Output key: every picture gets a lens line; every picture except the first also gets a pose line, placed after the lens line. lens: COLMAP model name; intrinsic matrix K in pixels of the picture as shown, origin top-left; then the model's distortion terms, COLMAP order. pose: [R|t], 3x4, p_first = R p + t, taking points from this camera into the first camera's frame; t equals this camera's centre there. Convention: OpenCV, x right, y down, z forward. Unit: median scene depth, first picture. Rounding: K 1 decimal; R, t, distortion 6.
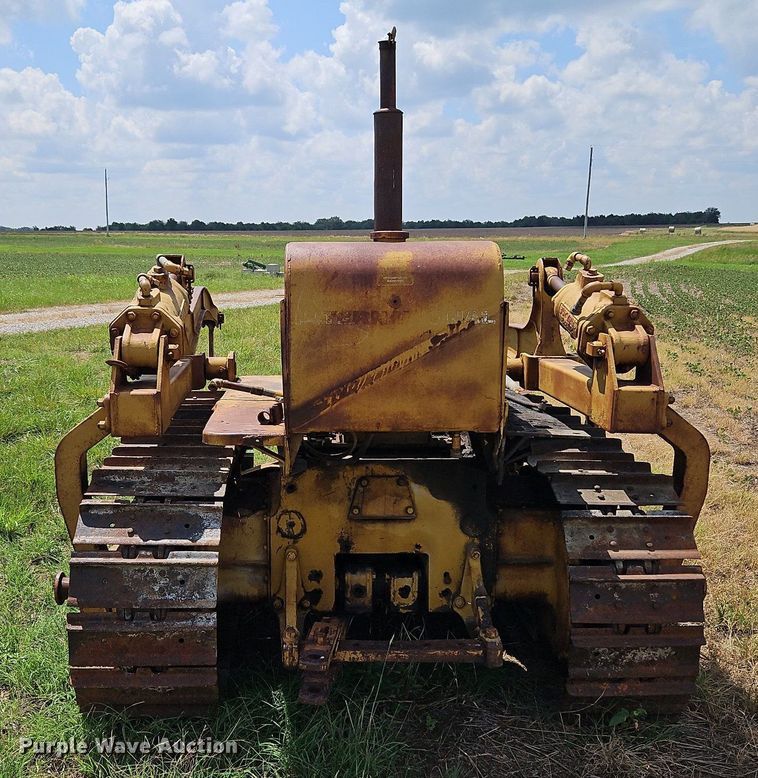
lens RADIAL K [[924.9, 0, 377.0], [0, 924.9, 394.2], [0, 0, 1]] dist [0.069199, 0.000000]
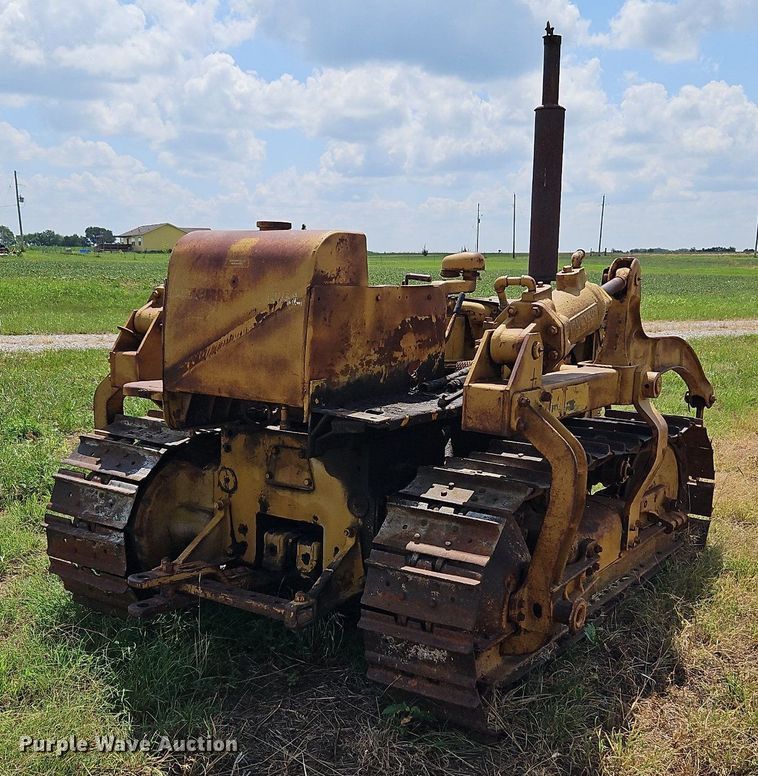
lens RADIAL K [[997.7, 0, 401.9], [0, 997.7, 414.7], [0, 0, 1]] dist [0.102682, 0.000000]
pose [[0.814444, 0.101943, -0.571216, 0.836453], [-0.111015, 0.993636, 0.019045, 0.013949], [0.569523, 0.047903, 0.820579, 0.112936]]
